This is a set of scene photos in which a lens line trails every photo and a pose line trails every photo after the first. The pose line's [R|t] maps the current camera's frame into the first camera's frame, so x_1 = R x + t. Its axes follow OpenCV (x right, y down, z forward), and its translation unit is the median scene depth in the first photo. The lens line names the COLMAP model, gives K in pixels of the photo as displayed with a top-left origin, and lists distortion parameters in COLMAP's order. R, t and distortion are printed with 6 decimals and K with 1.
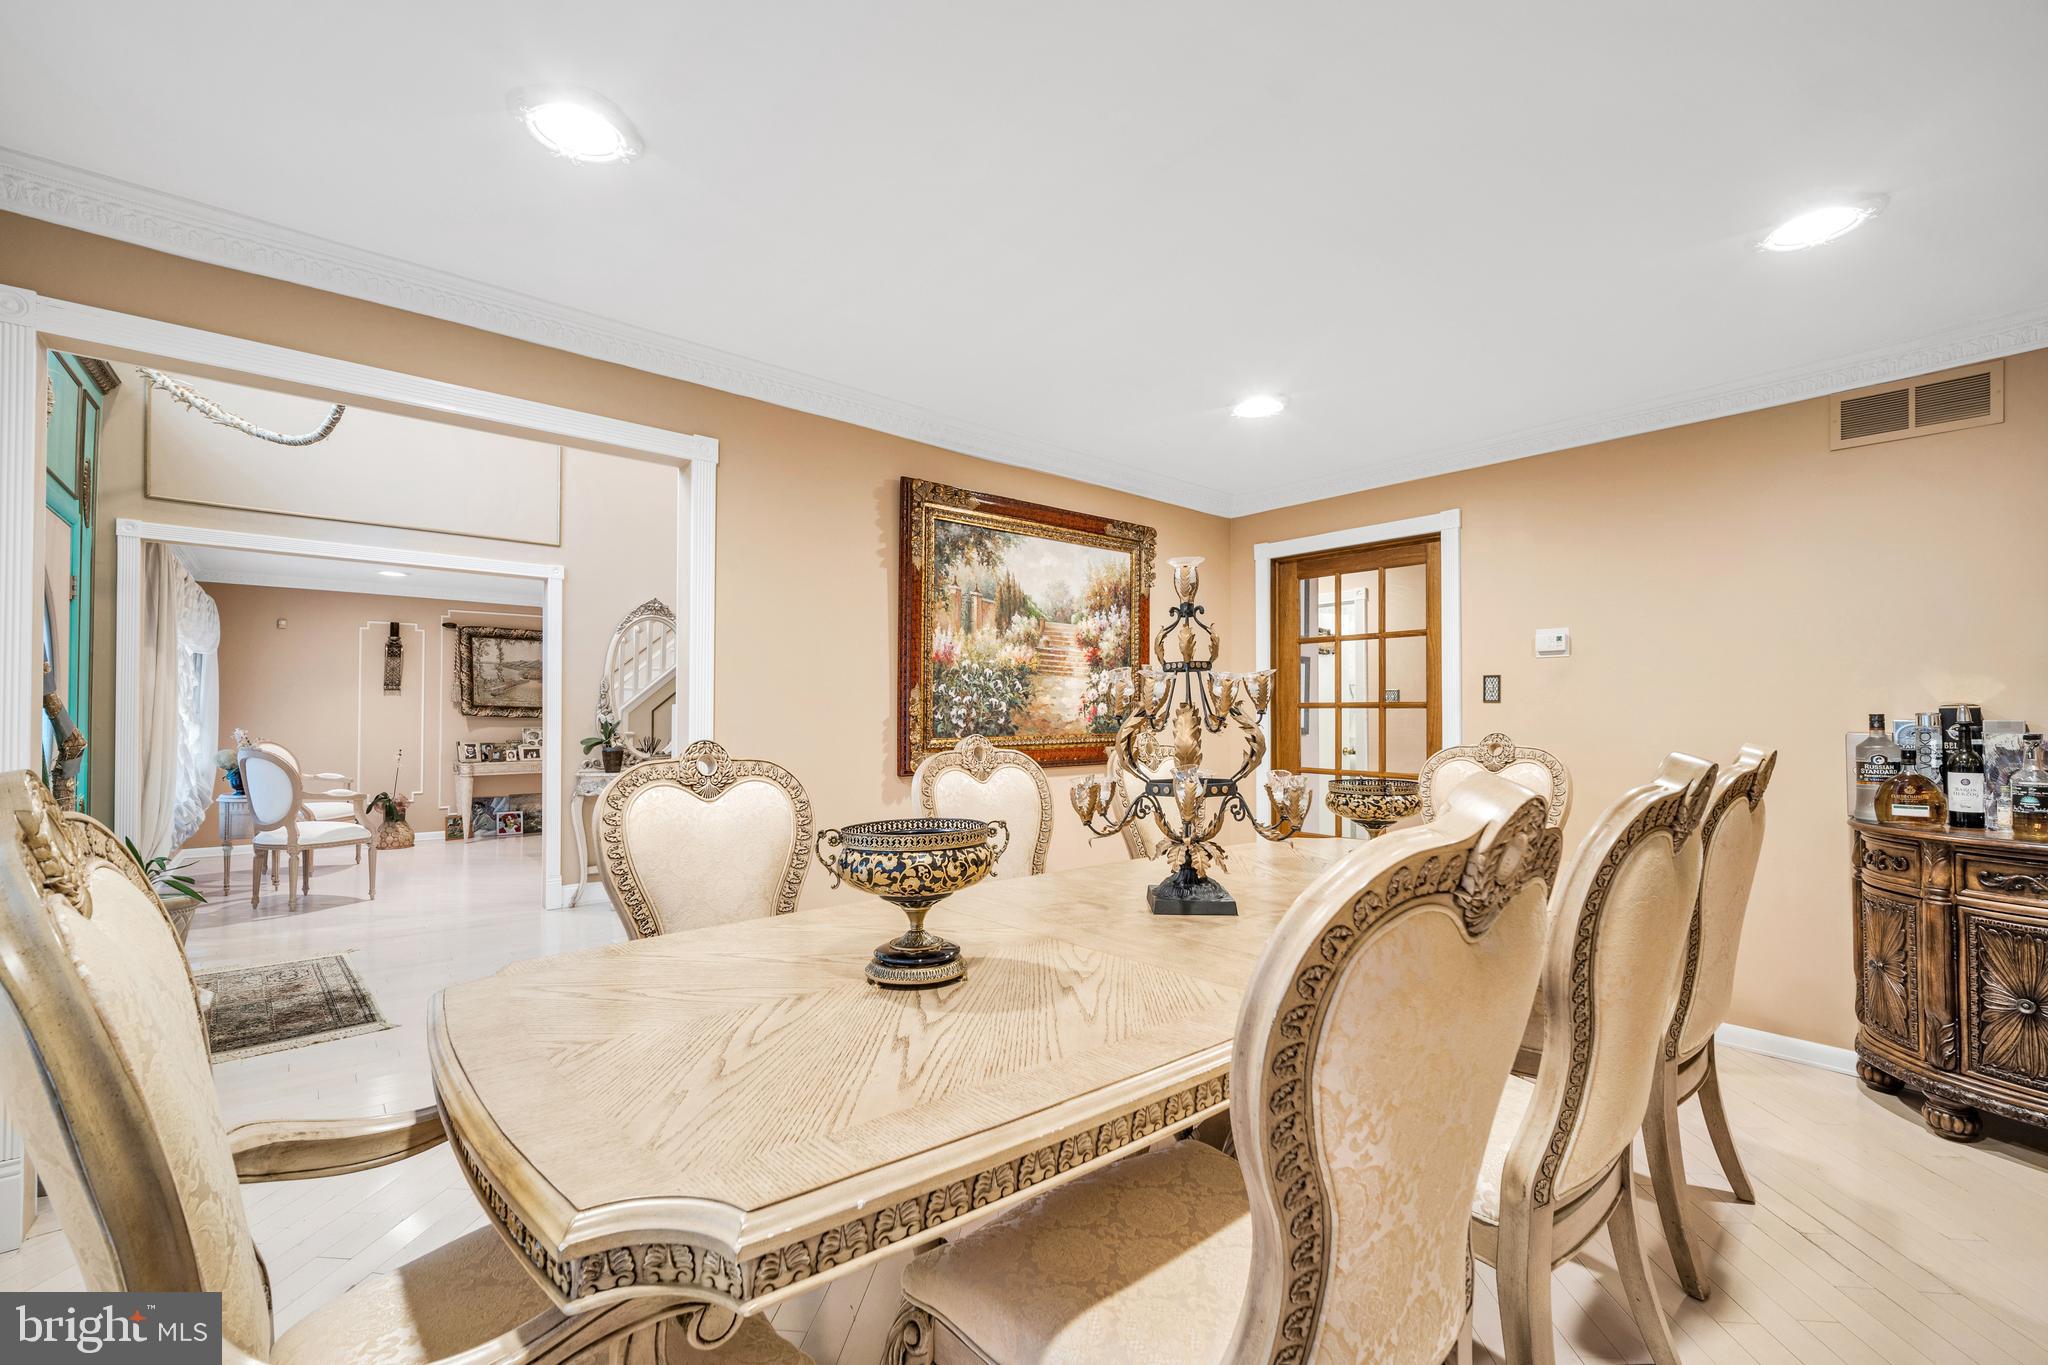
lens RADIAL K [[867.3, 0, 1024.2], [0, 867.3, 670.5], [0, 0, 1]] dist [-0.000853, 0.000475]
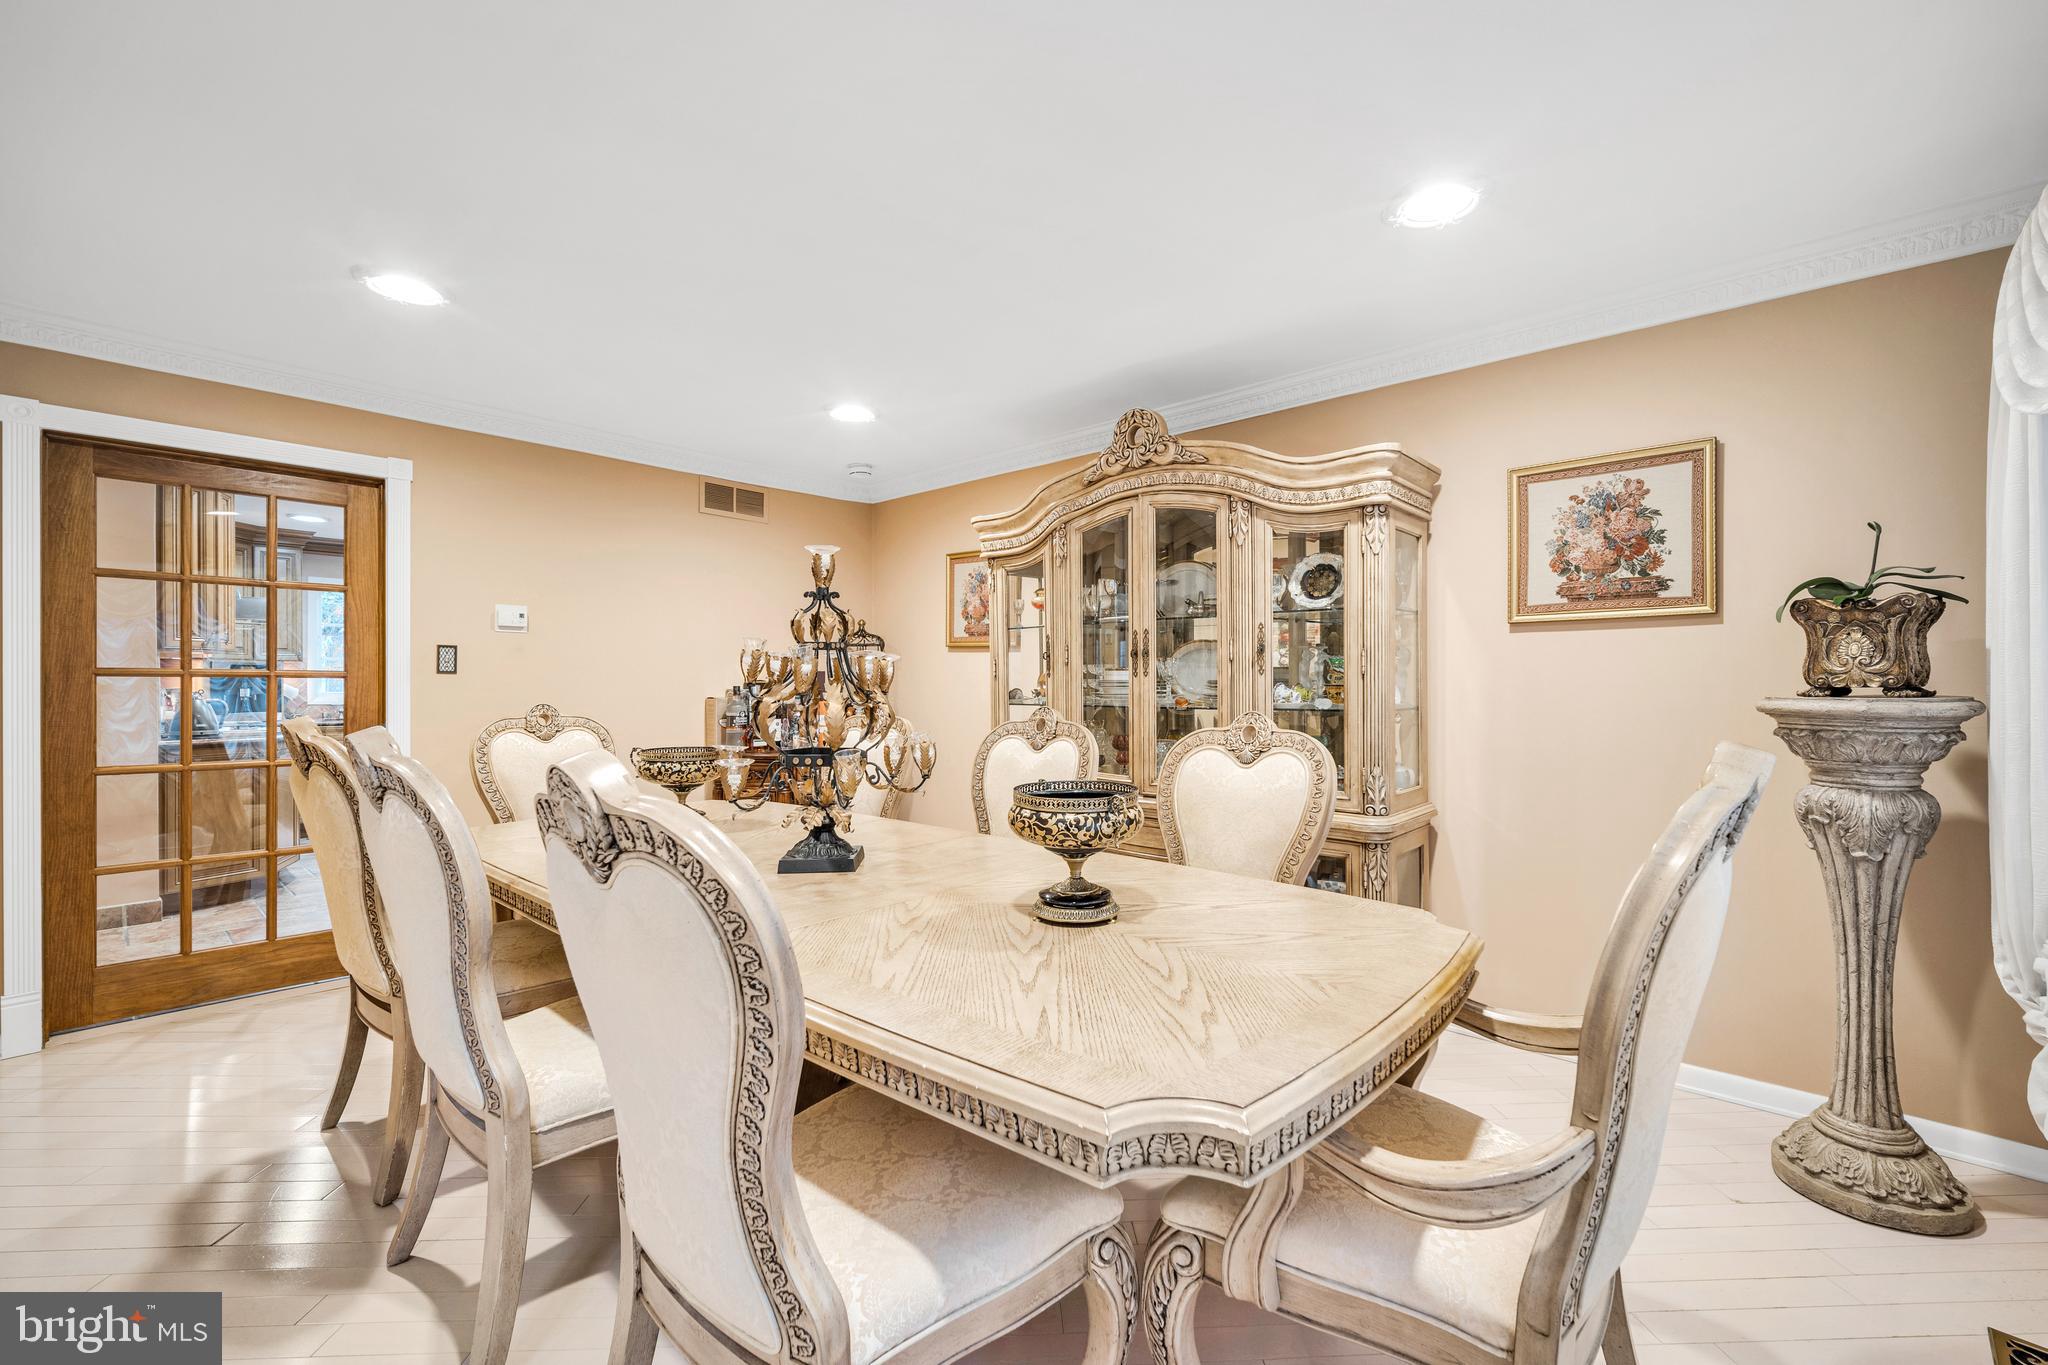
lens RADIAL K [[867.3, 0, 1024.2], [0, 867.3, 670.5], [0, 0, 1]] dist [-0.000853, 0.000475]
pose [[-0.135222, 0.013410, 0.990725, -0.974253], [-0.052170, 0.998425, -0.020635, 0.038152], [-0.989441, -0.054476, -0.134309, 0.946966]]
